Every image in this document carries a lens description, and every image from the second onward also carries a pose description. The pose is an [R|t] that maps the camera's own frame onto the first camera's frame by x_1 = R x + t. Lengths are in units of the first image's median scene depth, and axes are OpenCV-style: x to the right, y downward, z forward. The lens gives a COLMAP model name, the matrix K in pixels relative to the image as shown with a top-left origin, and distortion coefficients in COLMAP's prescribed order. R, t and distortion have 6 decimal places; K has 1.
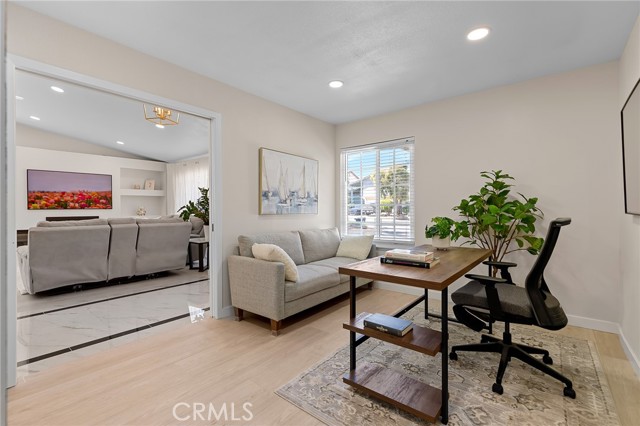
lens RADIAL K [[290.0, 0, 320.0], [0, 290.0, 211.8], [0, 0, 1]] dist [0.007718, 0.000617]
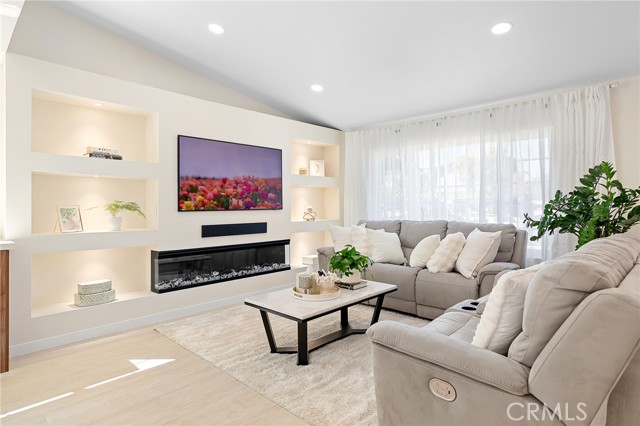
lens RADIAL K [[344.7, 0, 319.1], [0, 344.7, 210.8], [0, 0, 1]] dist [0.003683, -0.003269]
pose [[0.995894, 0.007518, -0.090211, -0.643211], [-0.006892, 0.999950, 0.007249, -0.014117], [0.090261, -0.006598, 0.995896, 0.375497]]
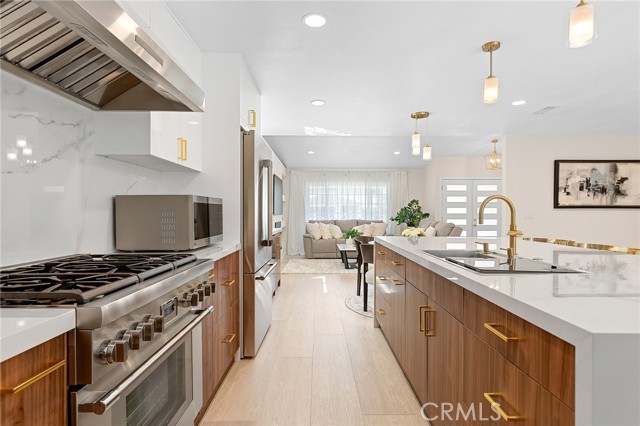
lens RADIAL K [[344.7, 0, 318.9], [0, 344.7, 213.1], [0, 0, 1]] dist [0.003683, -0.003269]
pose [[0.769866, 0.008190, 0.638154, -1.524756], [-0.003211, 0.999955, -0.008959, -0.003871], [-0.638198, 0.004848, 0.769857, 0.011636]]
